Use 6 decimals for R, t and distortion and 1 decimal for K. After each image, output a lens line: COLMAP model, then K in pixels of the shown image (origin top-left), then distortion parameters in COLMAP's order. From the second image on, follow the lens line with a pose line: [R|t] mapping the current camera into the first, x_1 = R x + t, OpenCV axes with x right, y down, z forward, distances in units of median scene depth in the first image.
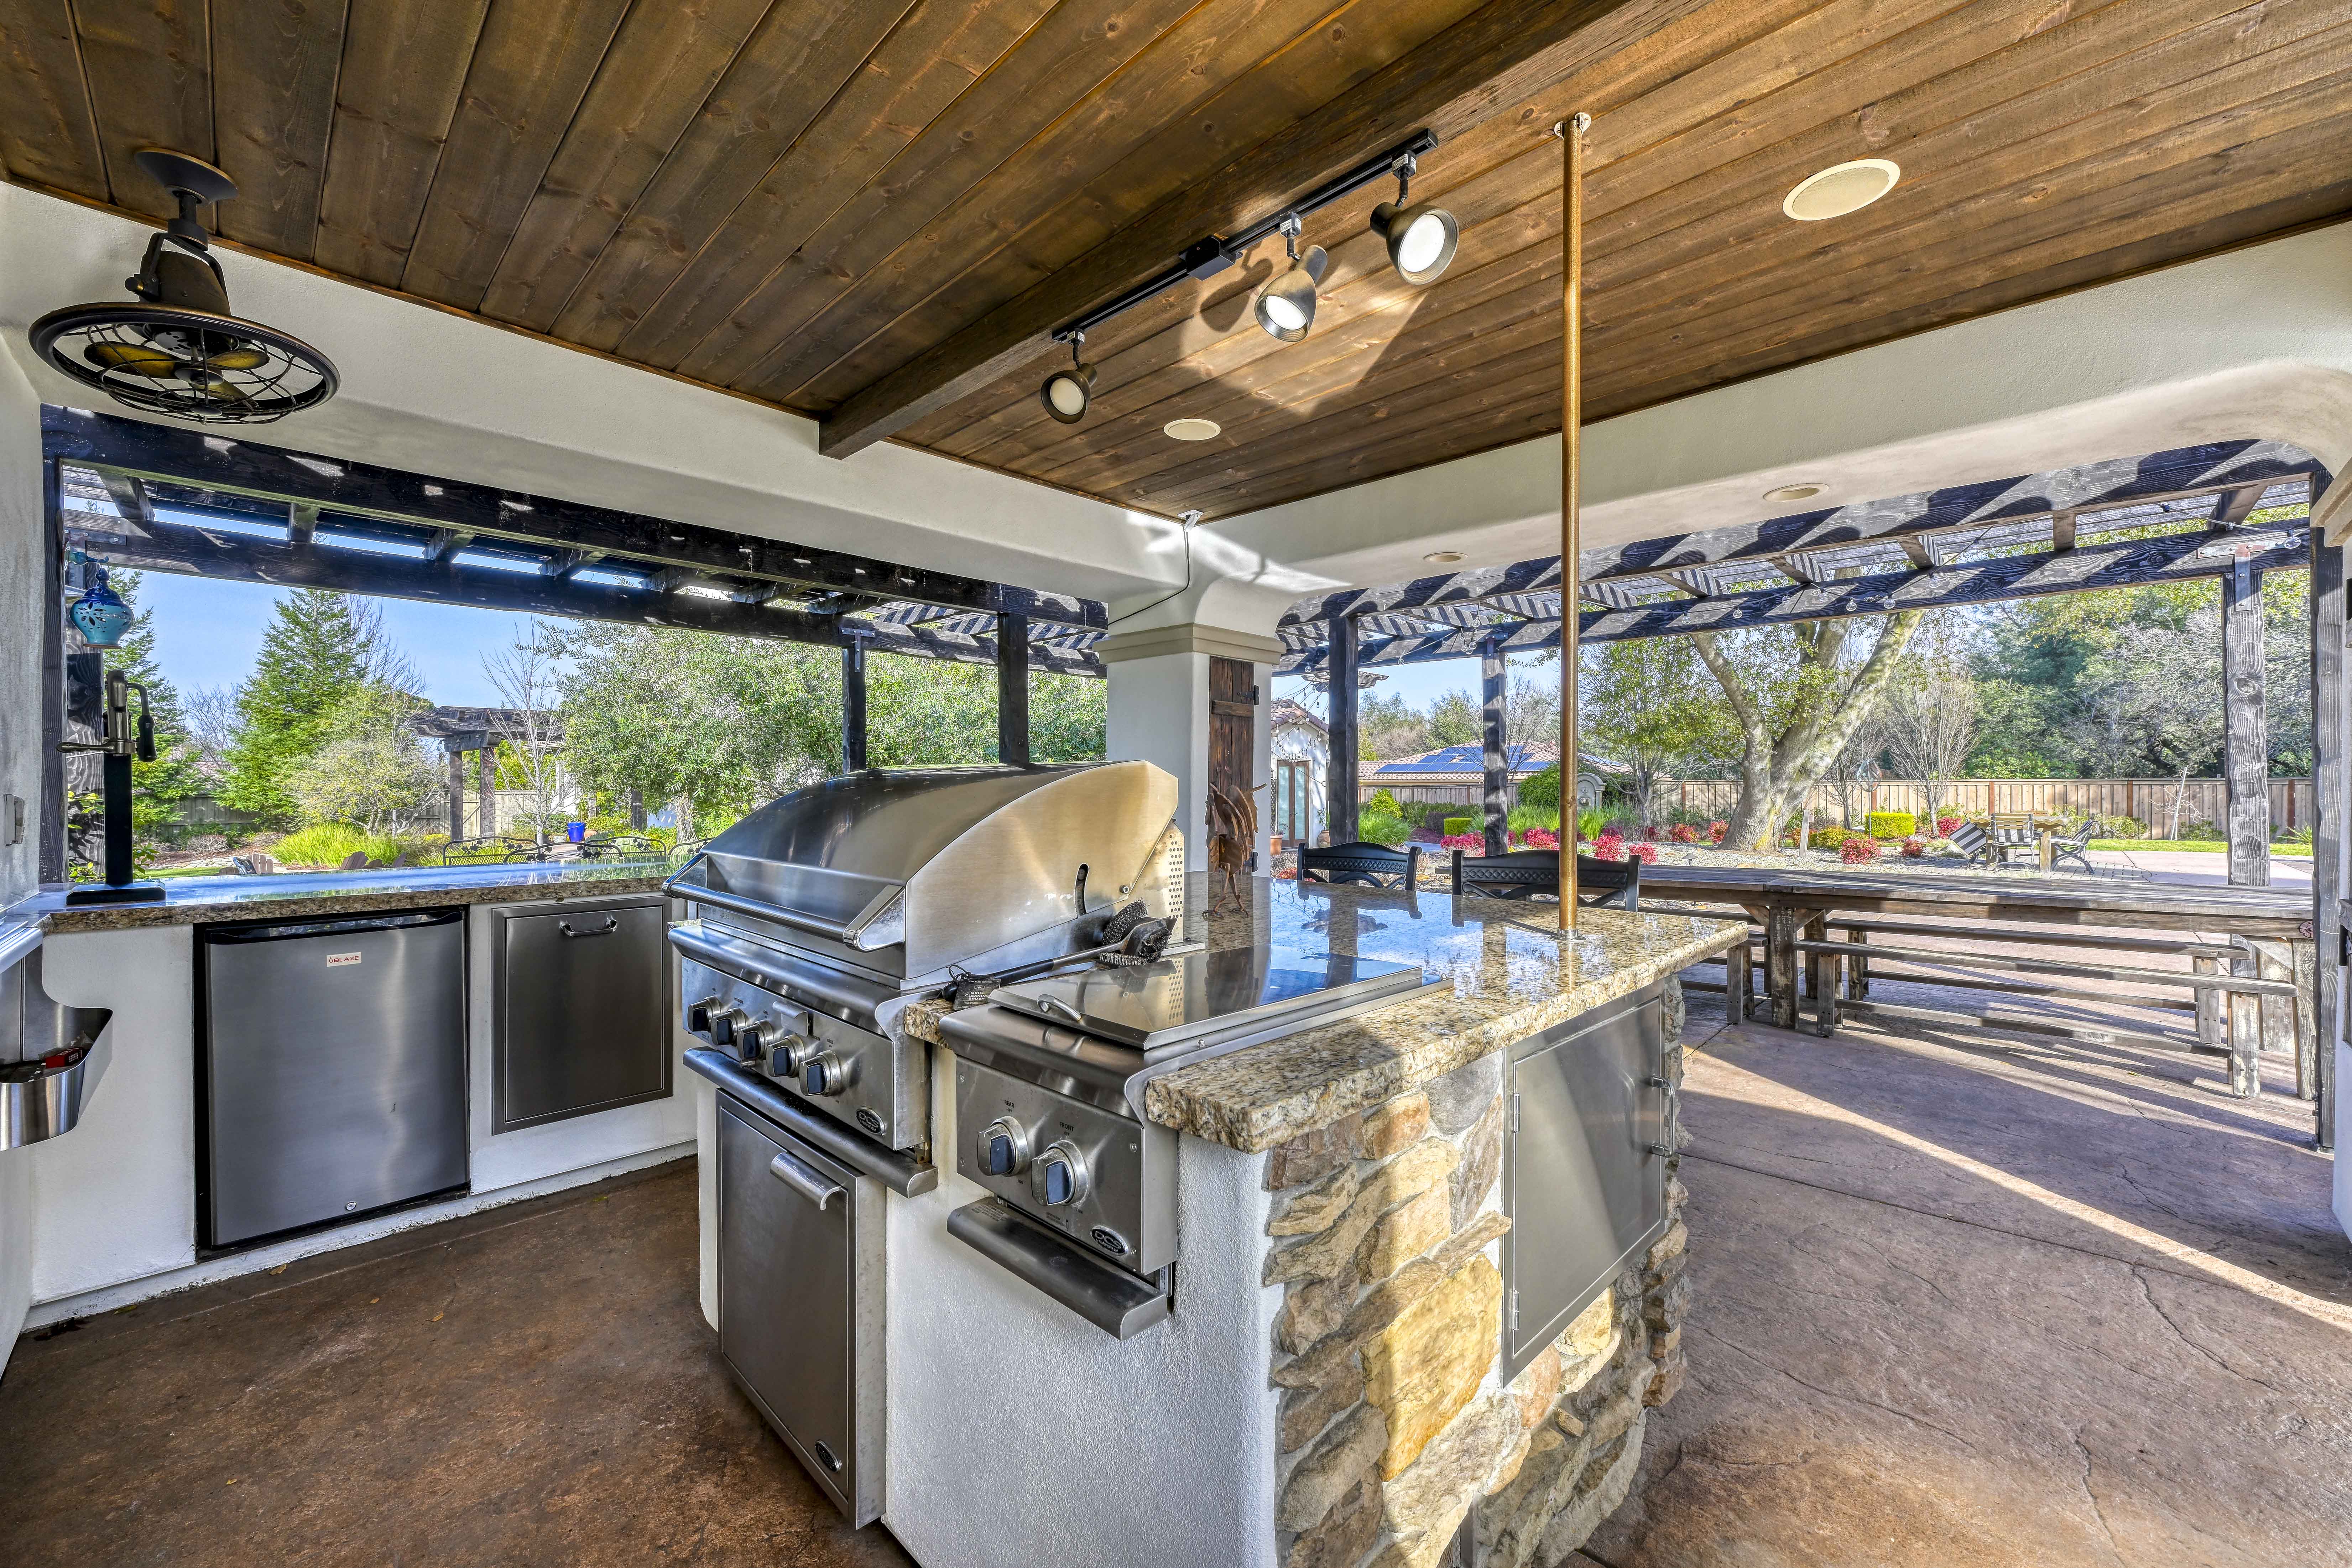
lens RADIAL K [[920.1, 0, 1176.0], [0, 920.1, 784.0], [0, 0, 1]] dist [0.000331, -0.000051]
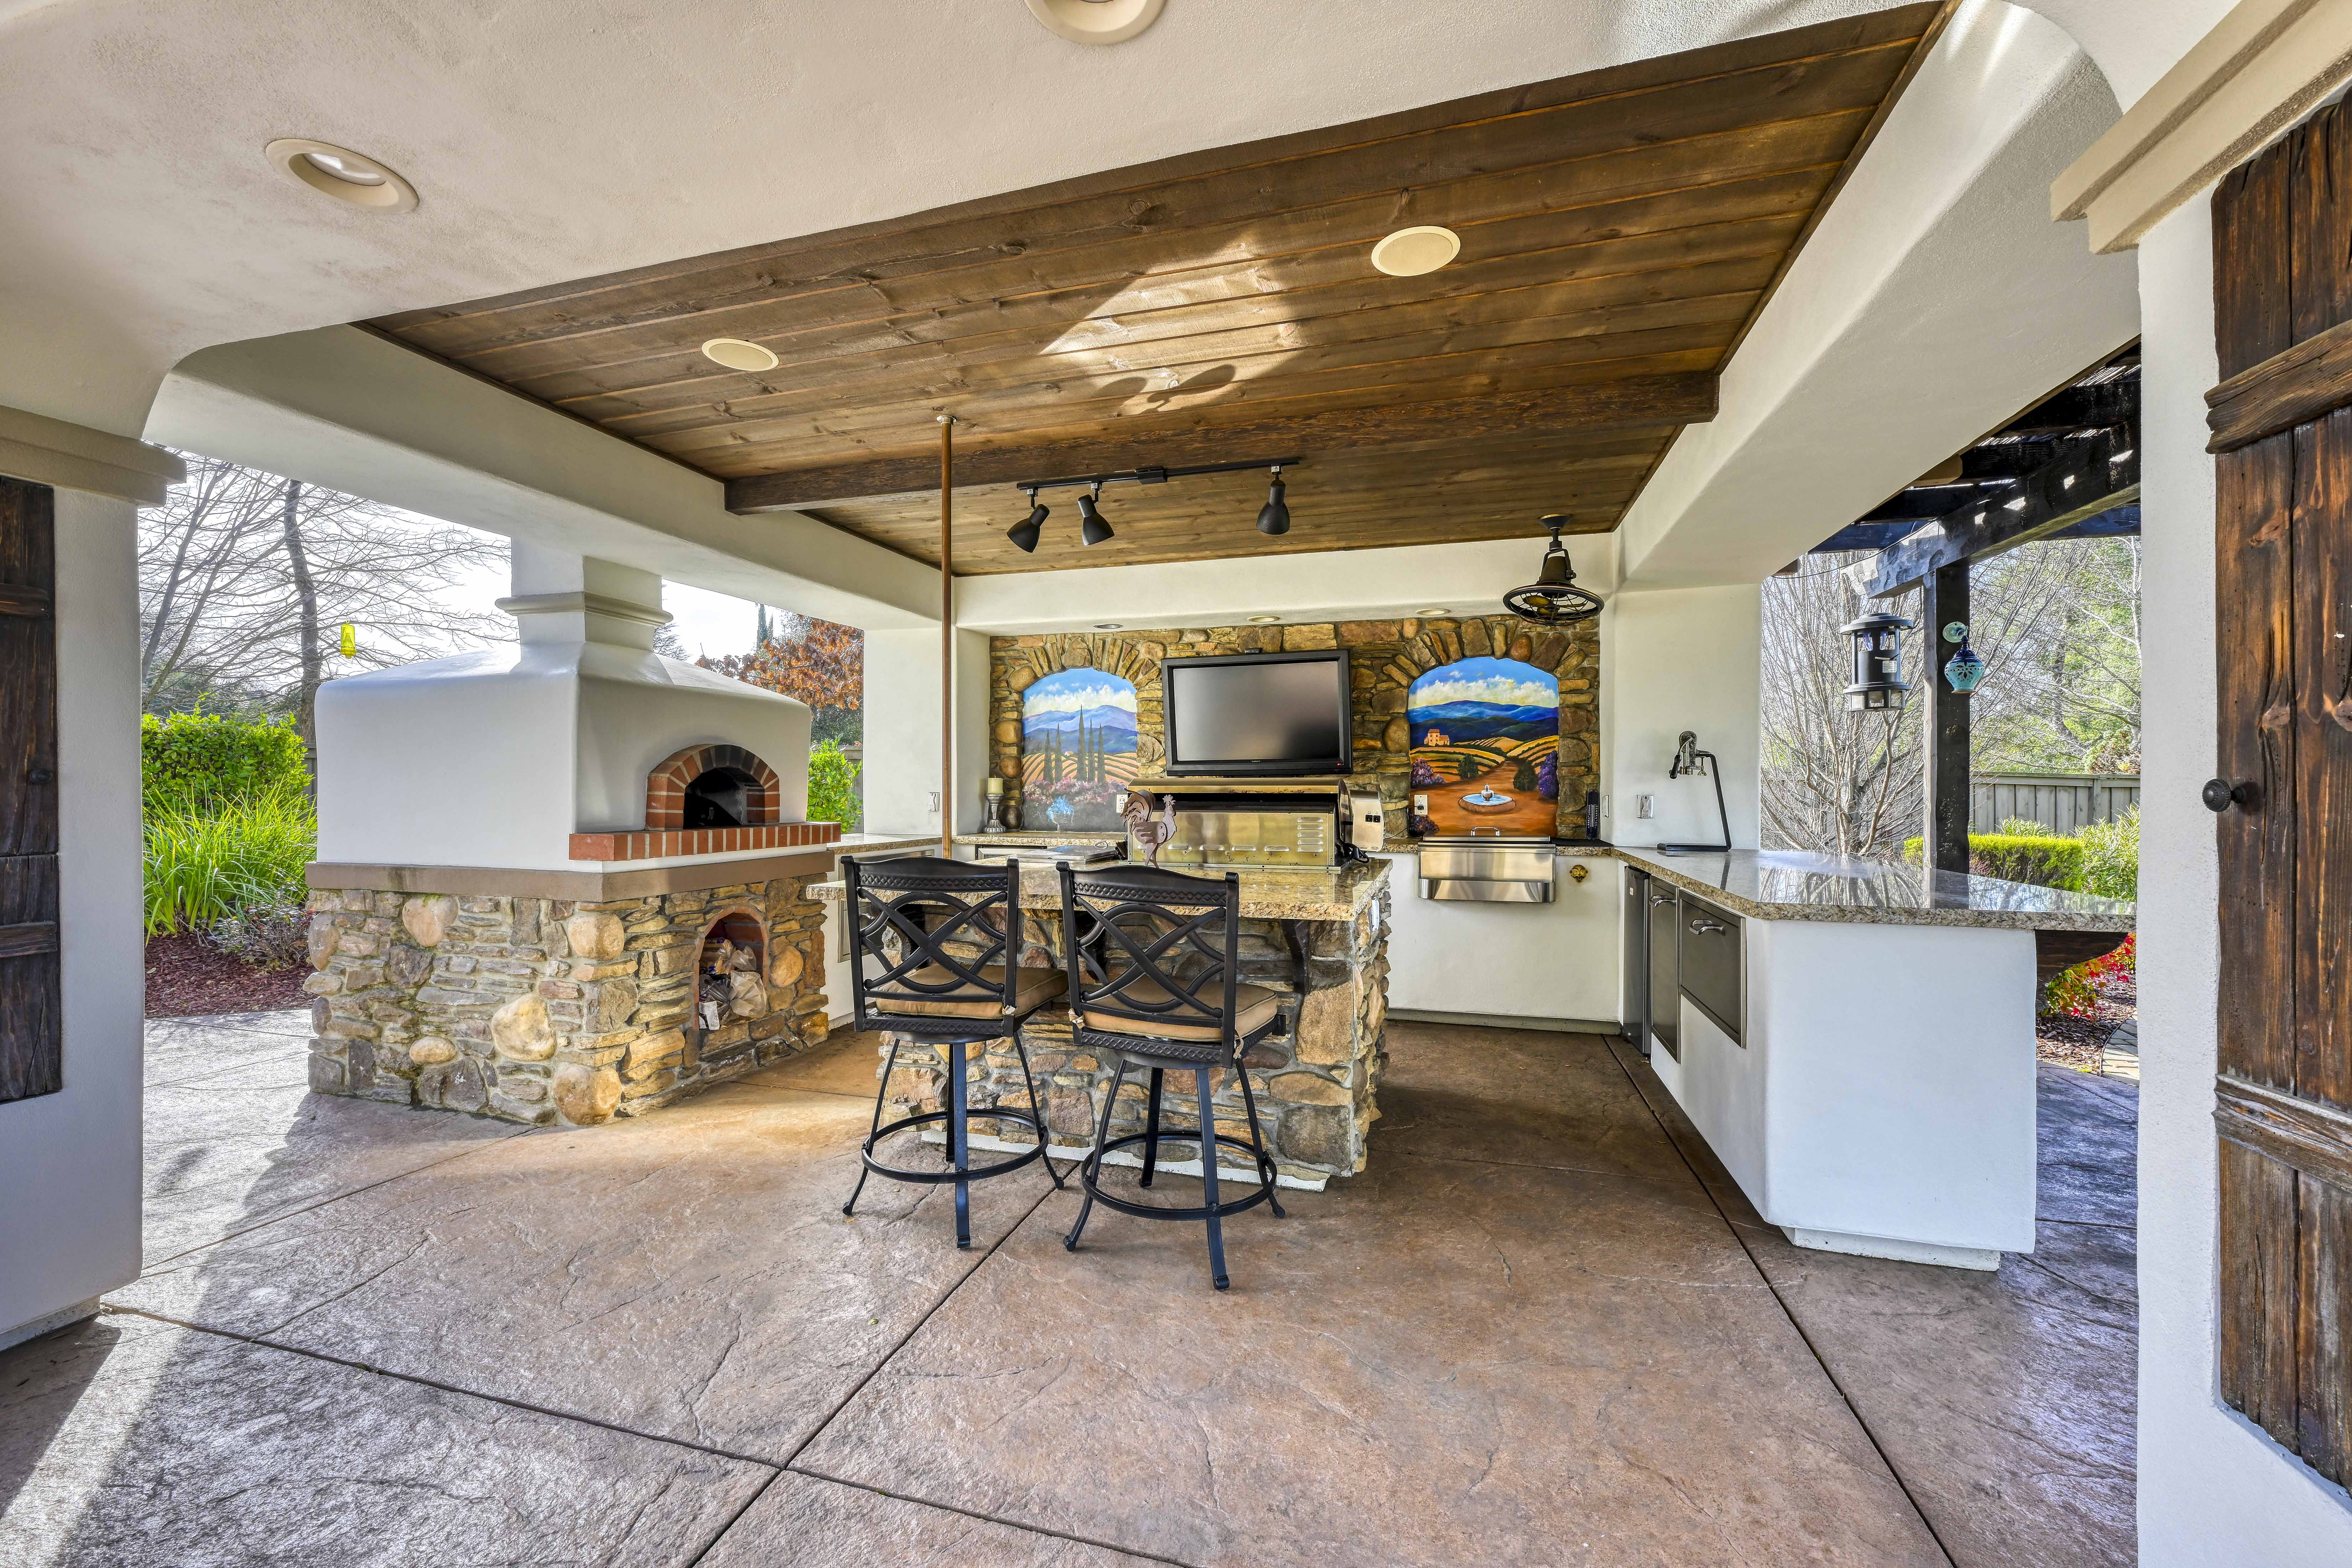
lens RADIAL K [[920.1, 0, 1176.0], [0, 920.1, 784.0], [0, 0, 1]] dist [0.000331, -0.000051]
pose [[-0.877076, -0.008297, -0.480280, 0.527614], [-0.005907, 0.999962, -0.006489, 0.003860], [0.480315, -0.002854, -0.877091, 1.631856]]
